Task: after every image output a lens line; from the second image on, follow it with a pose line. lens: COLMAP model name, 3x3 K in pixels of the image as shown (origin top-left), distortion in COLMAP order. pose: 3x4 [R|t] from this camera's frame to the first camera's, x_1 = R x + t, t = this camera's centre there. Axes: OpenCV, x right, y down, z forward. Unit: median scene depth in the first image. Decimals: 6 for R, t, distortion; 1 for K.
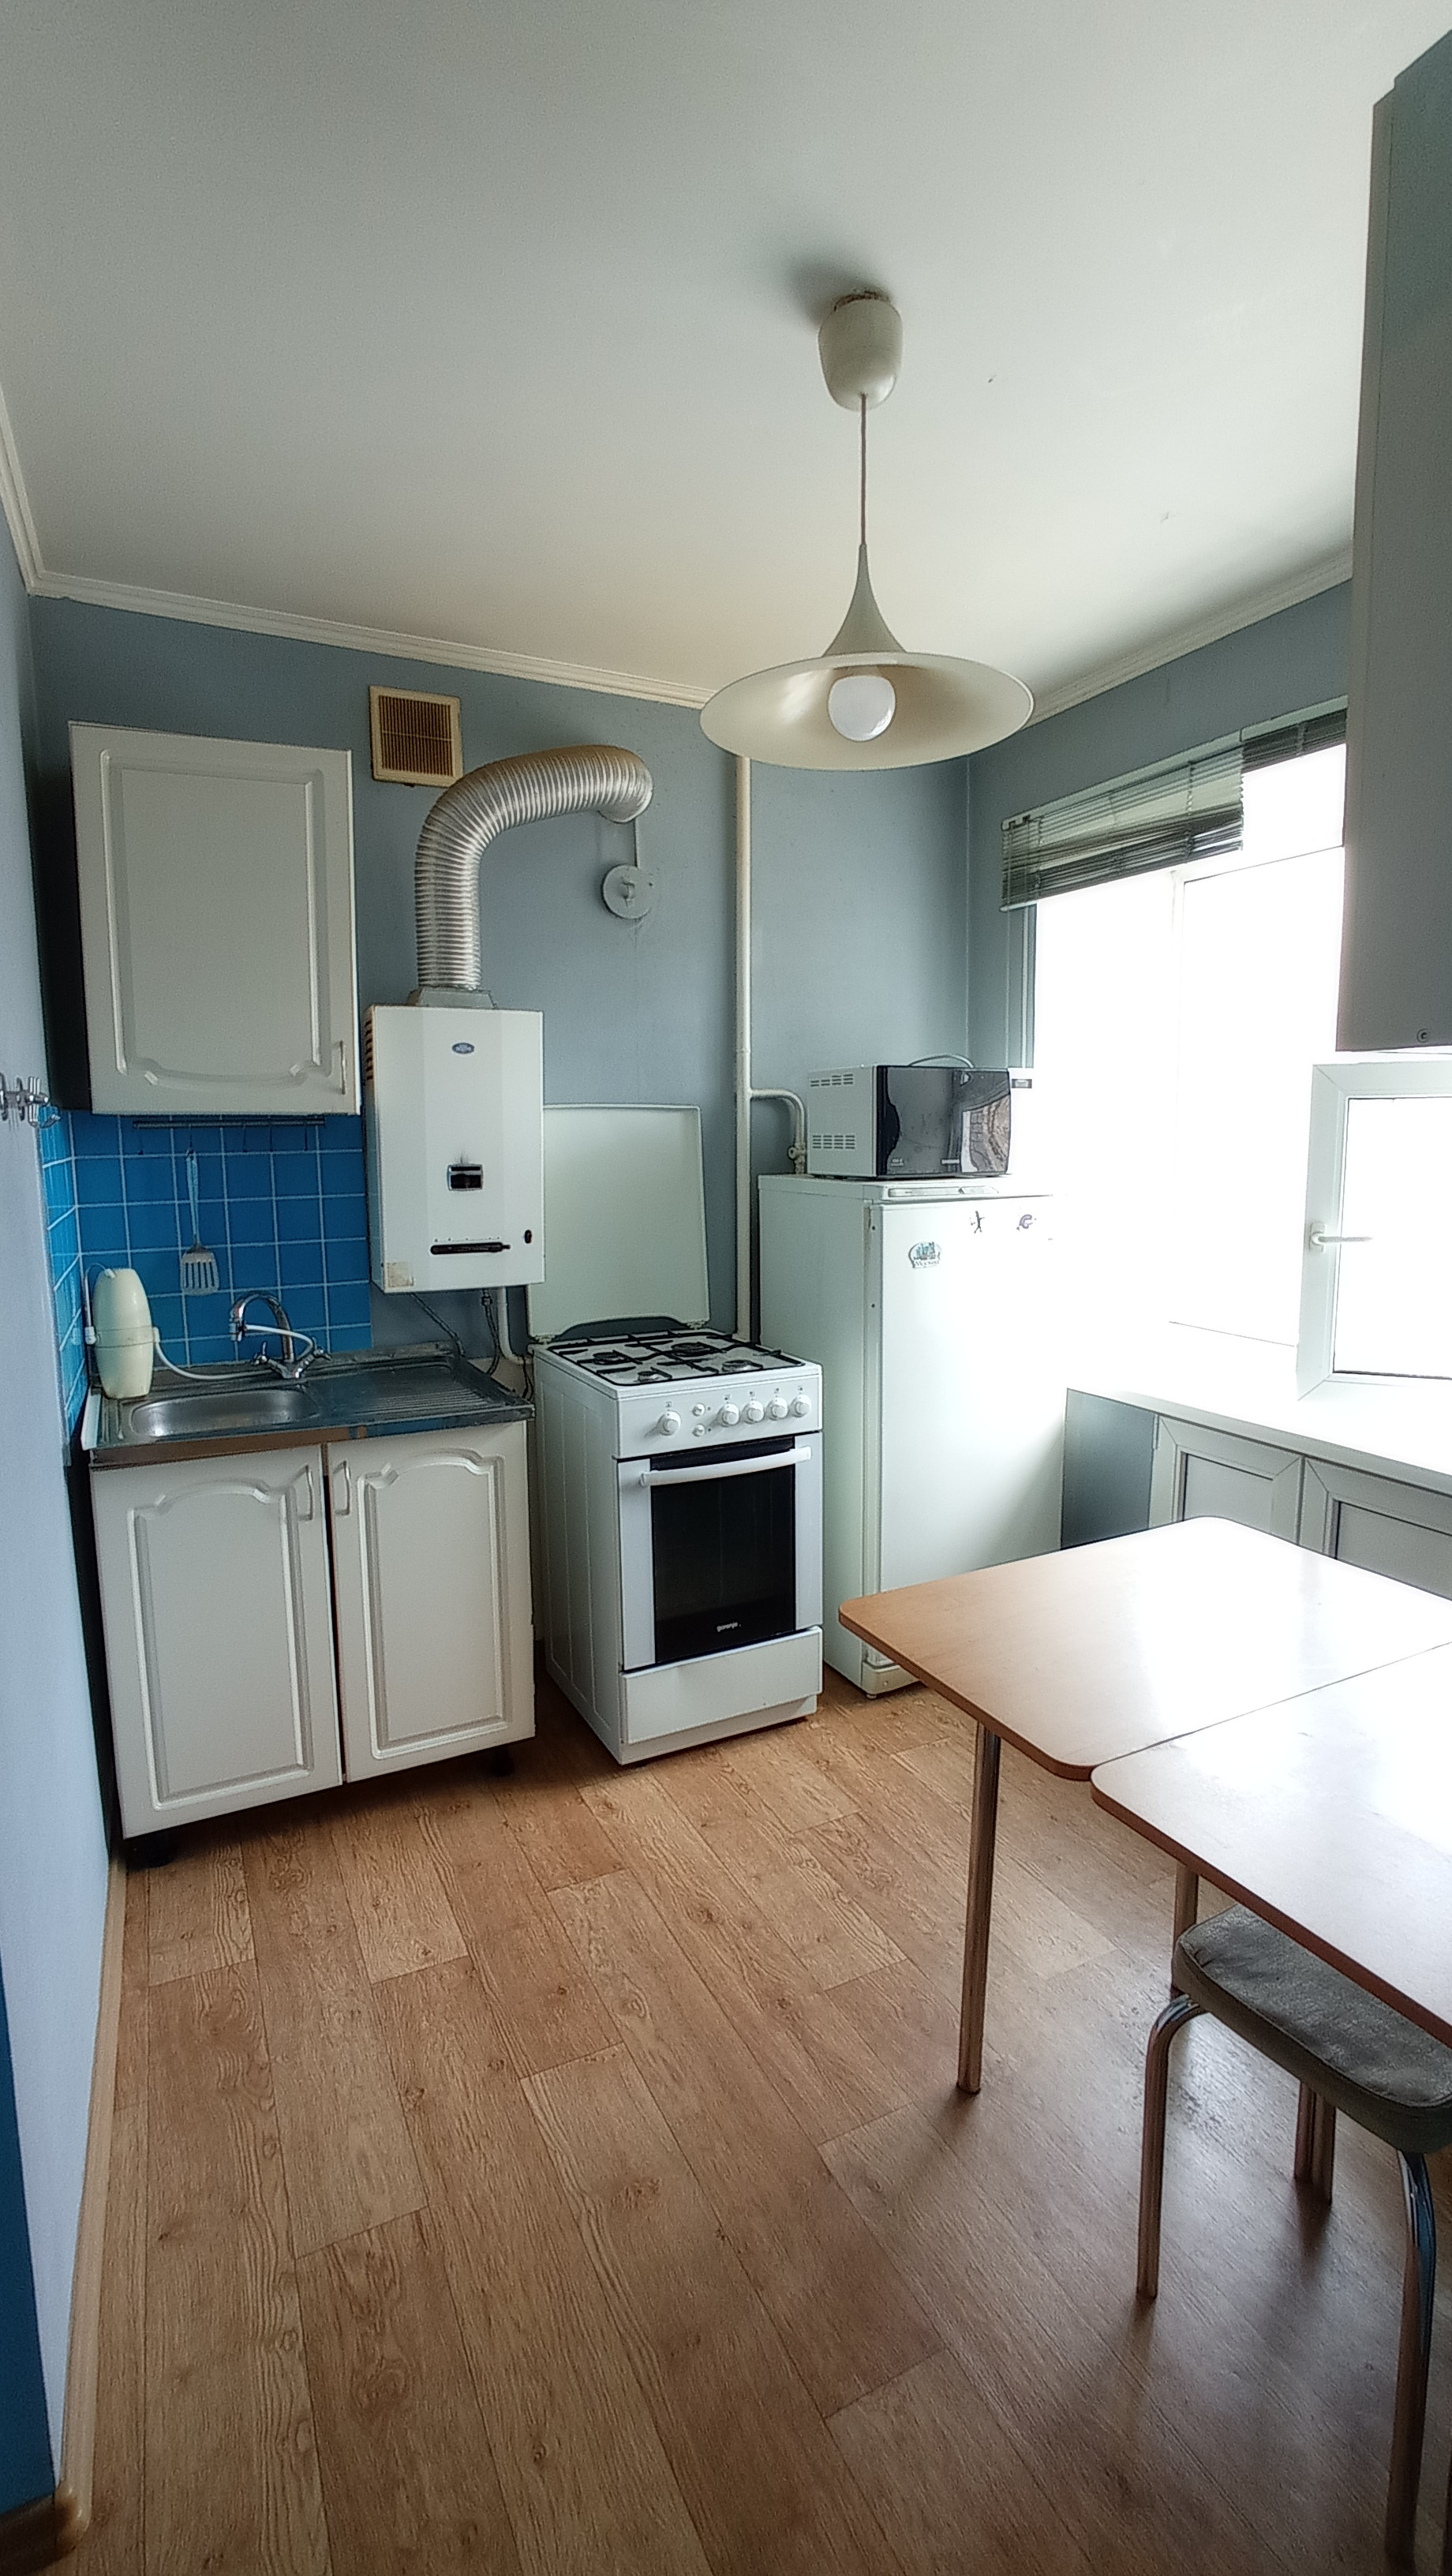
lens RADIAL K [[1184.5, 0, 726.0], [0, 1184.5, 1288.0], [0, 0, 1]] dist [-0.064858, 0.042001]
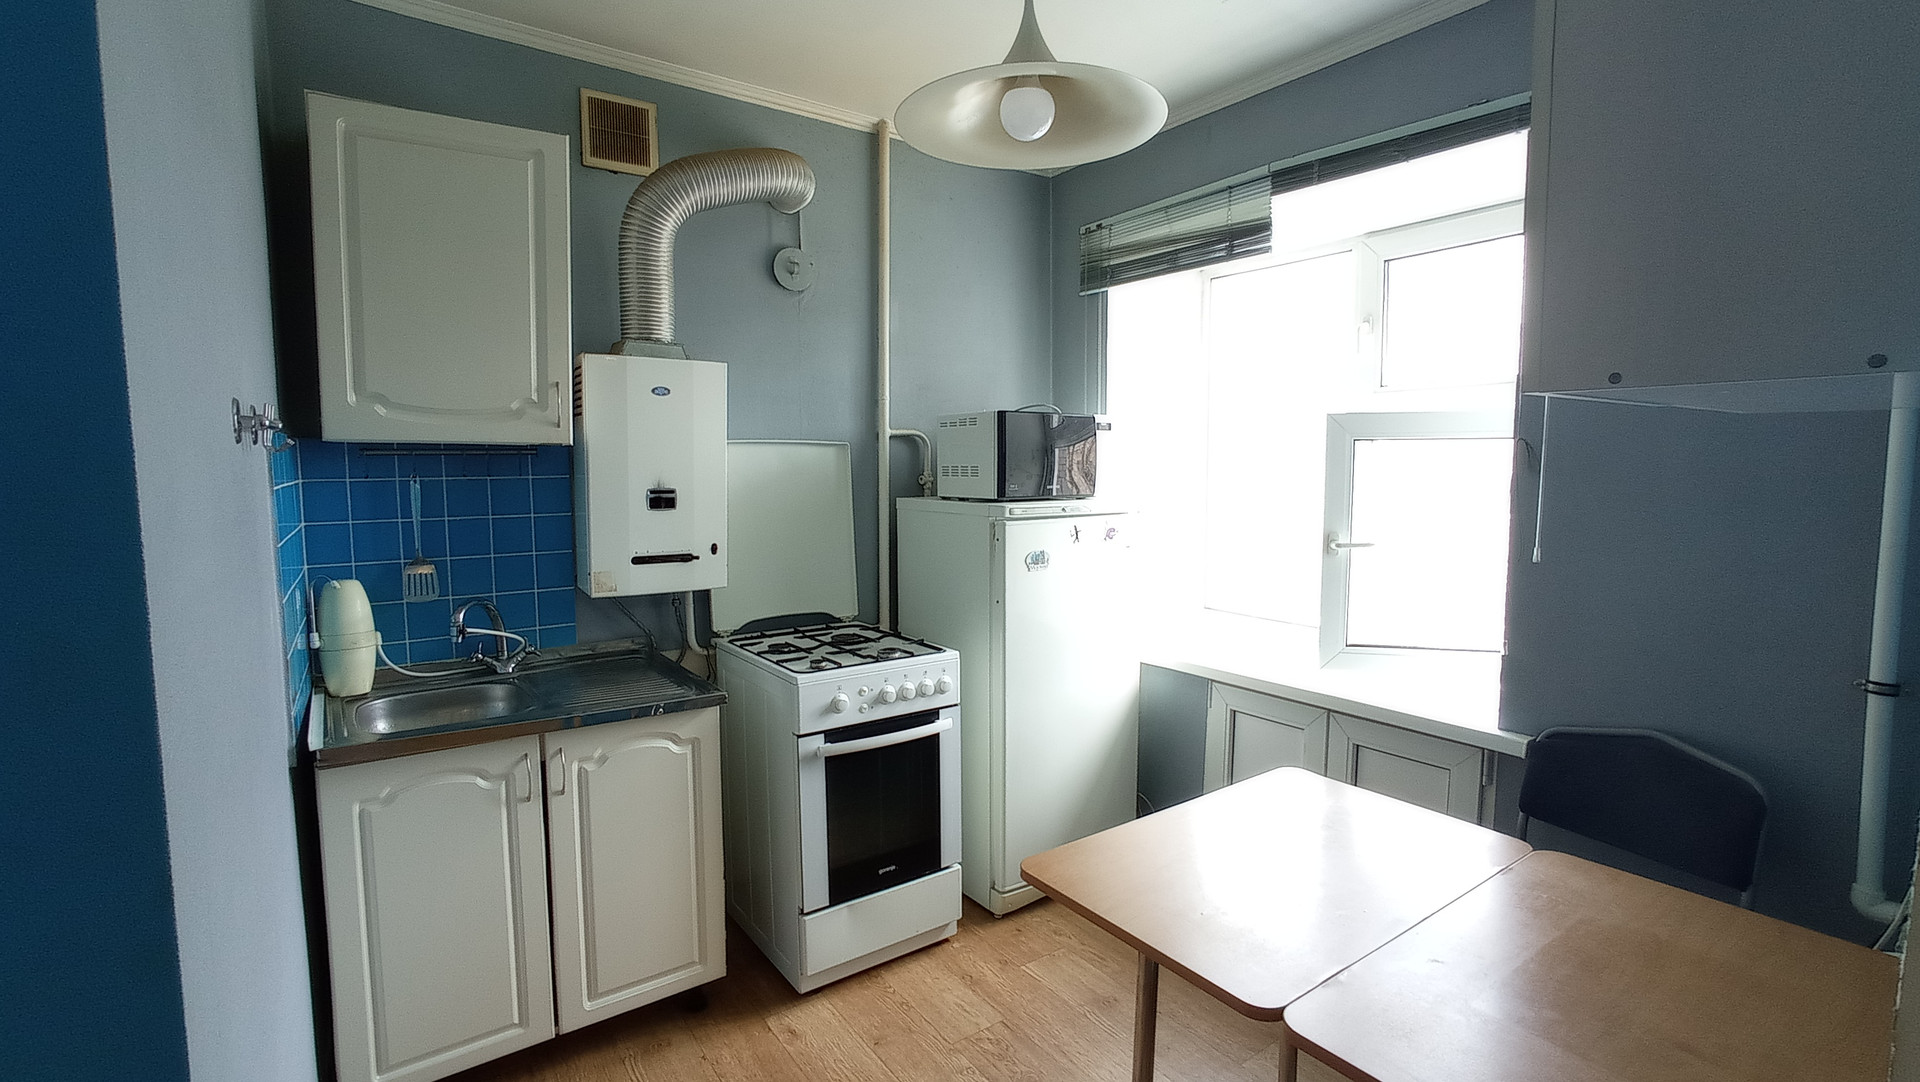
lens RADIAL K [[882.9, 0, 960.0], [0, 882.9, 541.0], [0, 0, 1]] dist [-0.064858, 0.042001]
pose [[0.988136, -0.006632, 0.153437, -0.060414], [0.013633, 0.998911, -0.044624, -0.008391], [-0.152974, 0.046186, 0.987150, 0.086688]]
